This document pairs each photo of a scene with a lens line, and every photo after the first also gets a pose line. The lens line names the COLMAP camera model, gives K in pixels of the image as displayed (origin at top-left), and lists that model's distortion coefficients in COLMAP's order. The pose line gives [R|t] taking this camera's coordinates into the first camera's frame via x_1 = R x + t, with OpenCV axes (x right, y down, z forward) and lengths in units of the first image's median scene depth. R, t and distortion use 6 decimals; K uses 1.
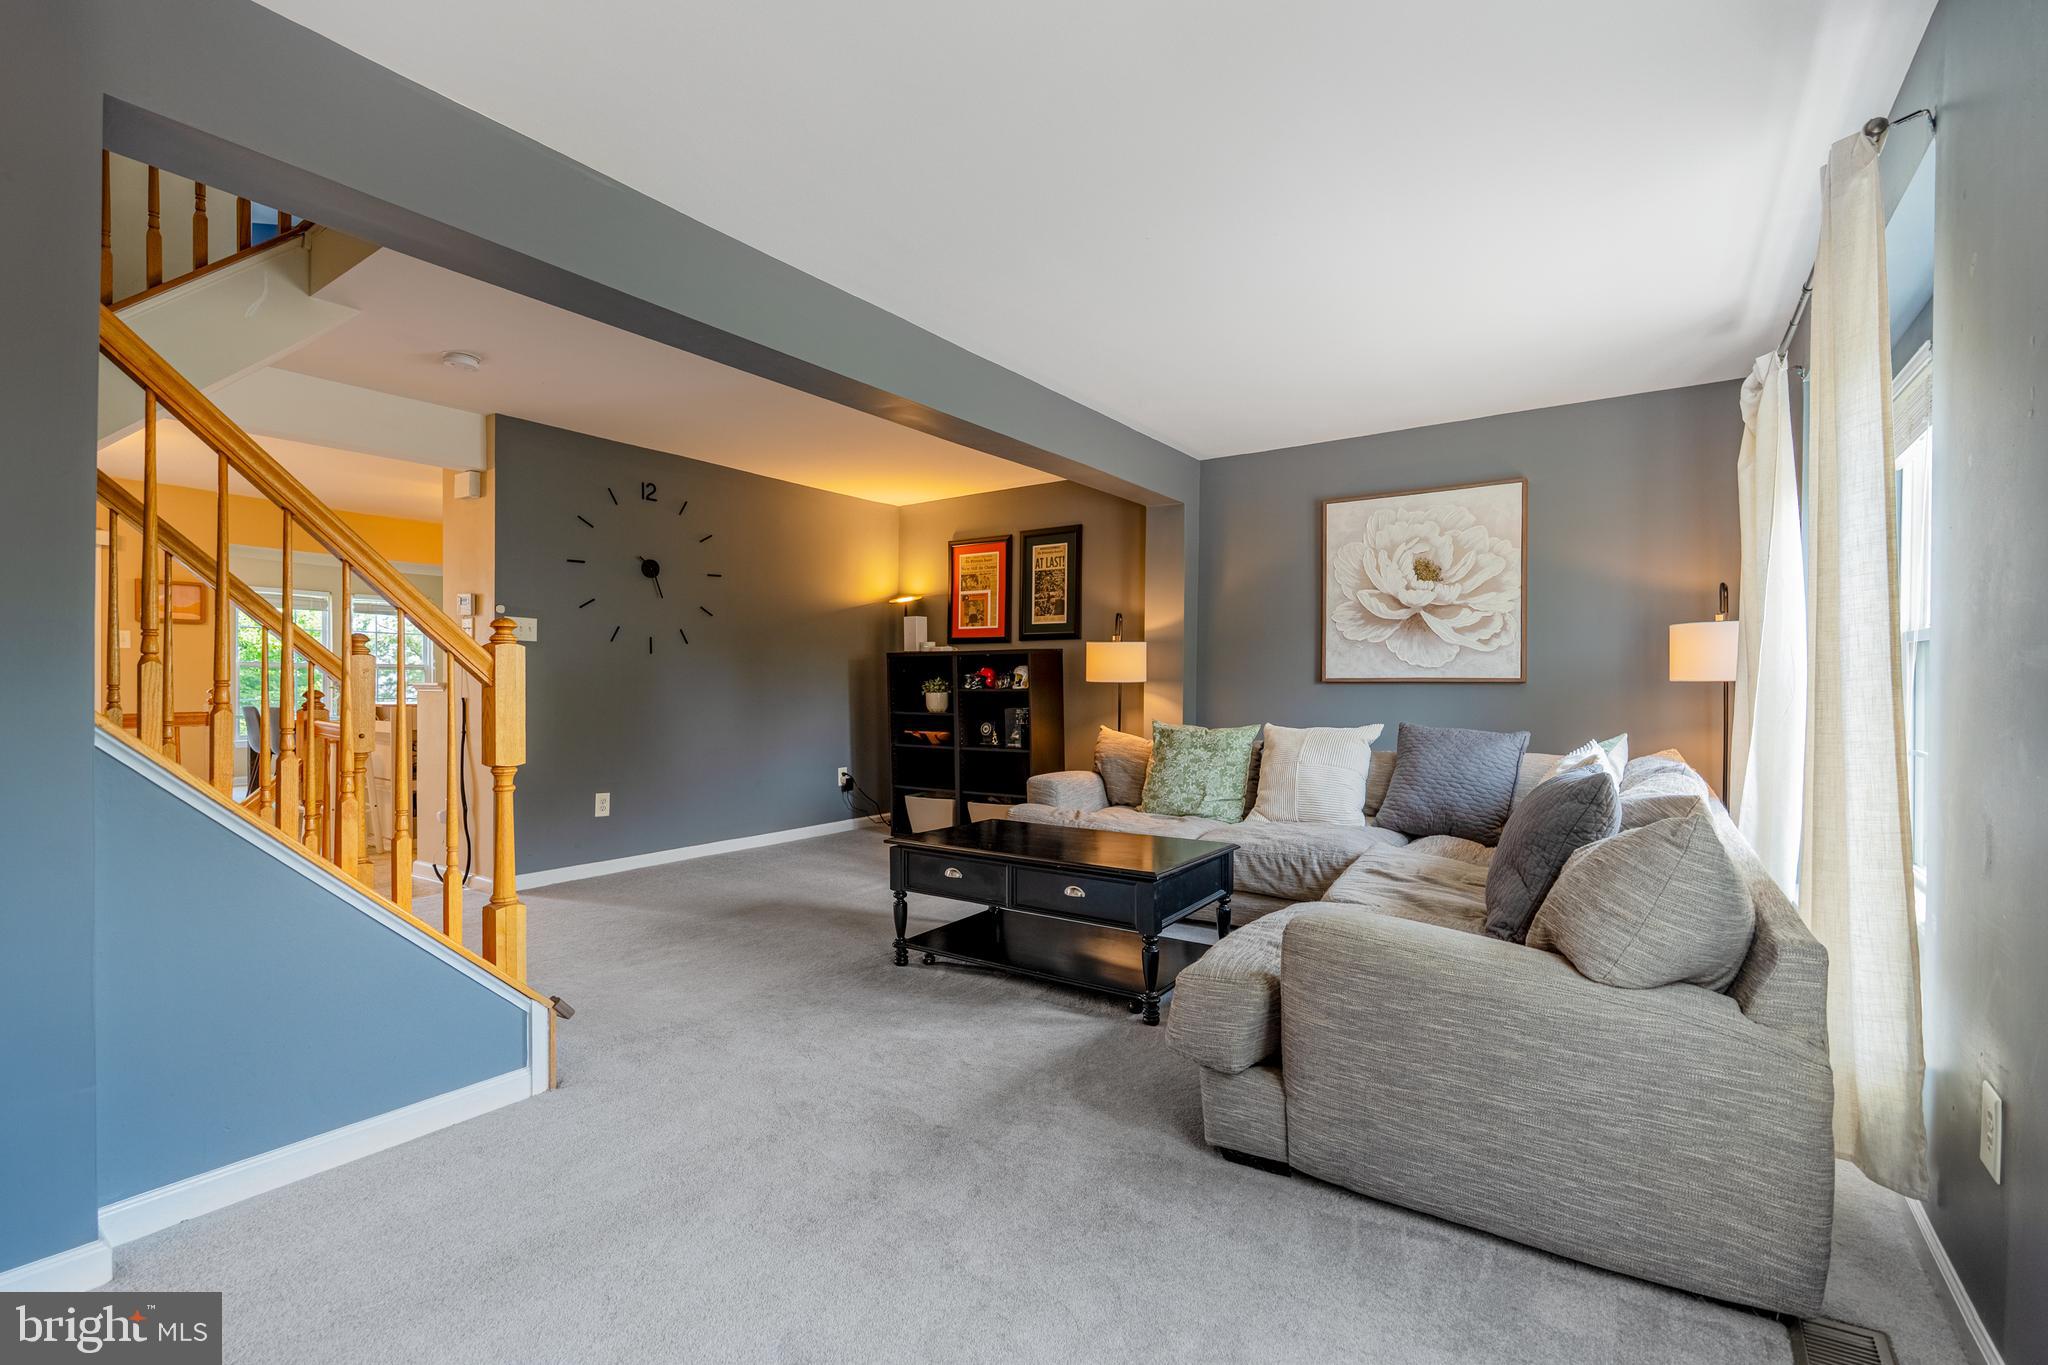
lens RADIAL K [[899.6, 0, 1021.4], [0, 899.6, 686.5], [0, 0, 1]] dist [-0.003866, 0.001098]
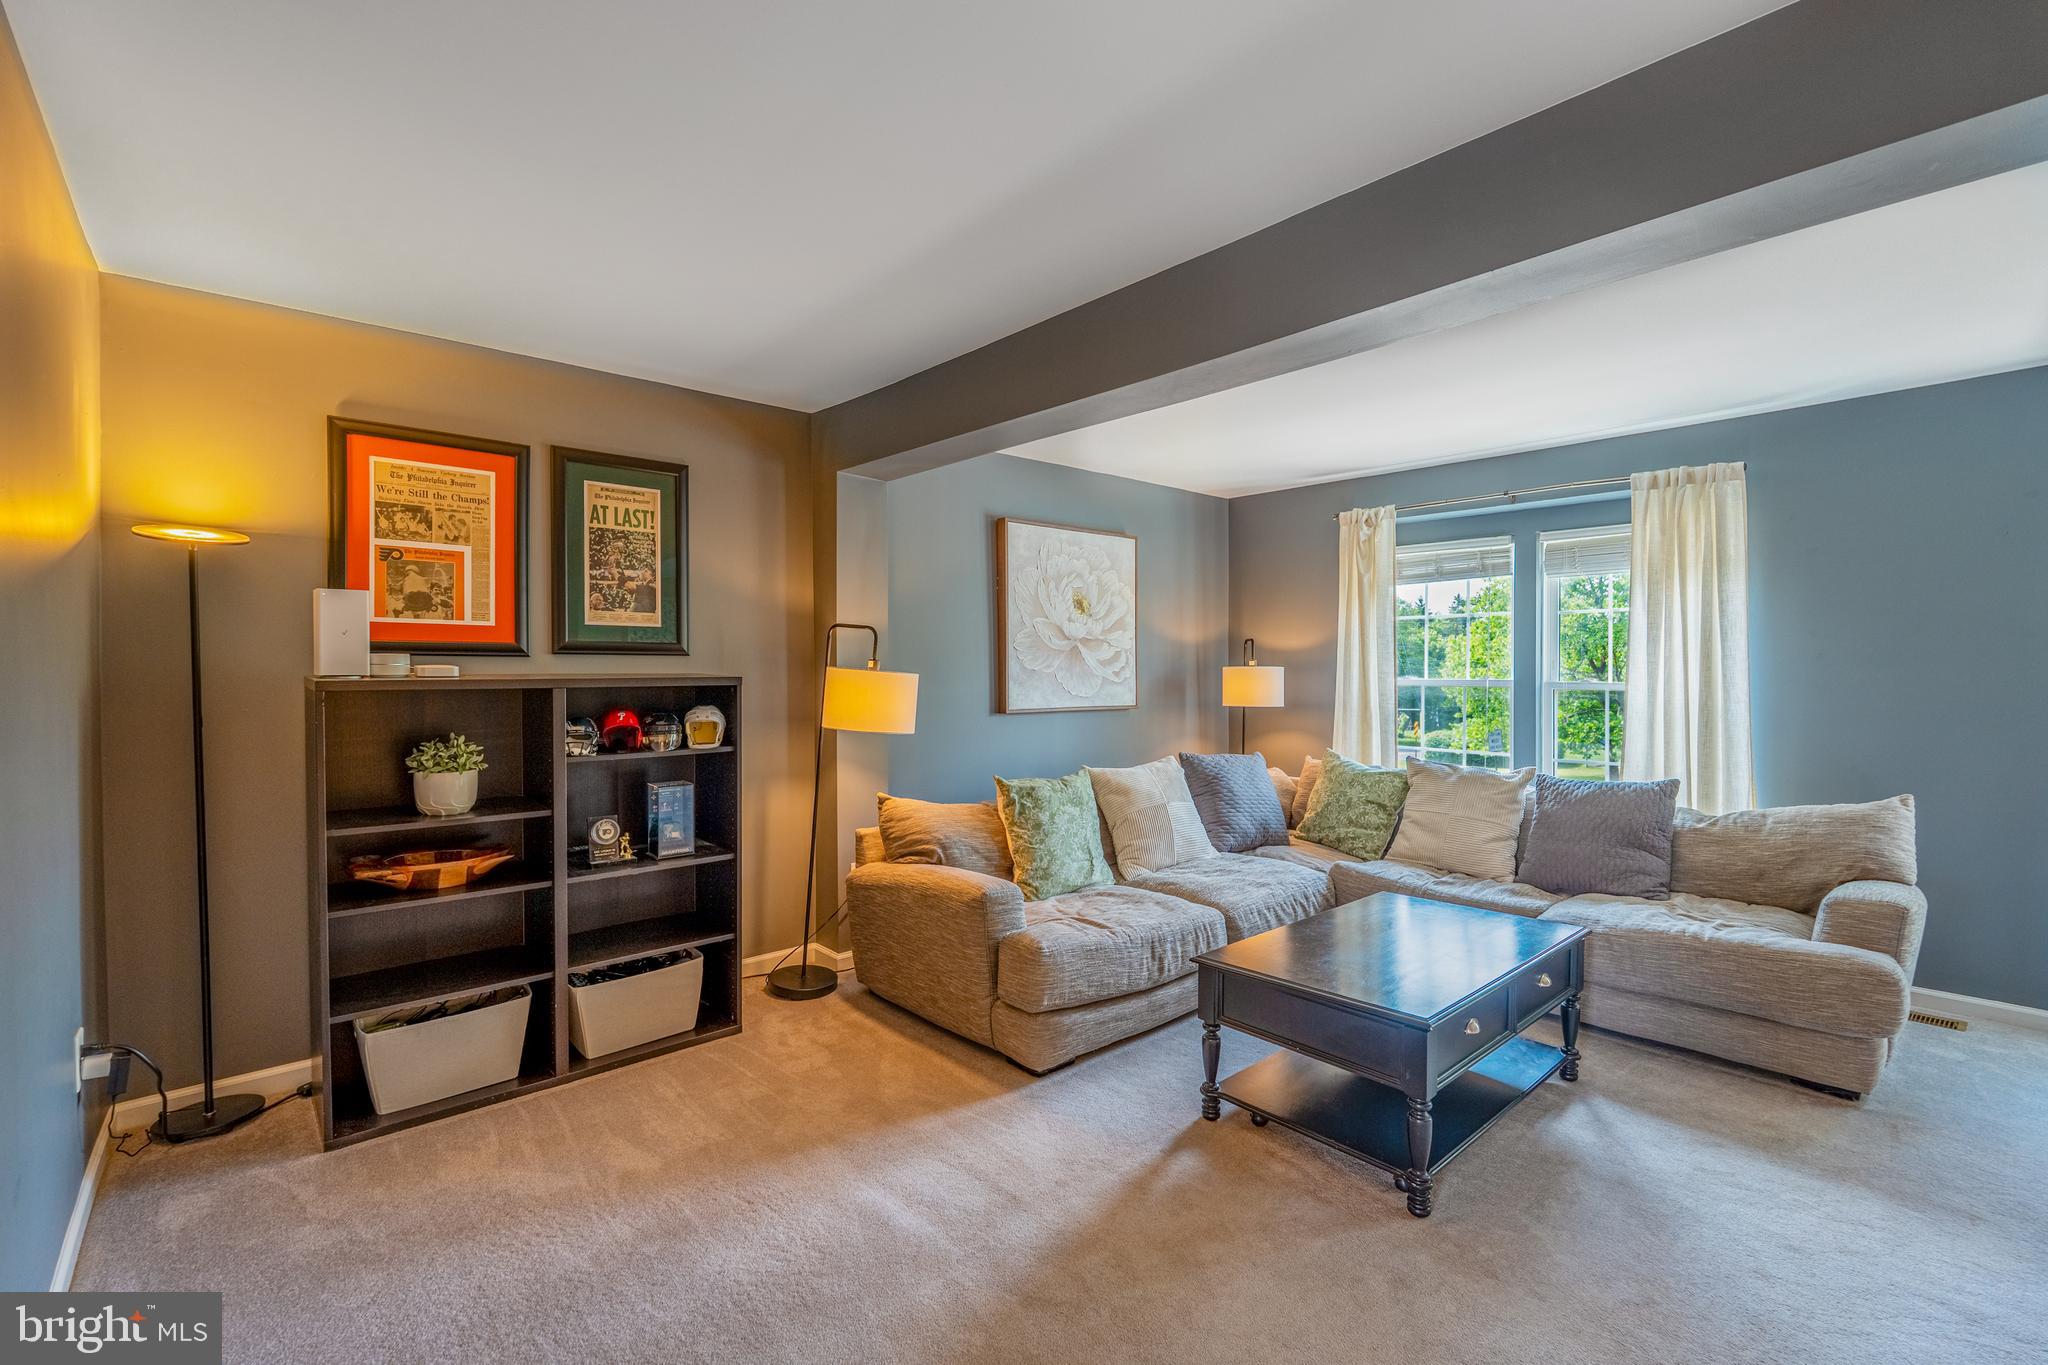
lens RADIAL K [[899.6, 0, 1022.4], [0, 899.6, 670.9], [0, 0, 1]] dist [-0.003866, 0.001098]
pose [[0.236611, -0.005070, 0.971591, -0.456063], [0.003595, 0.999984, 0.004343, -0.043452], [-0.971598, 0.002465, 0.236626, 0.625009]]
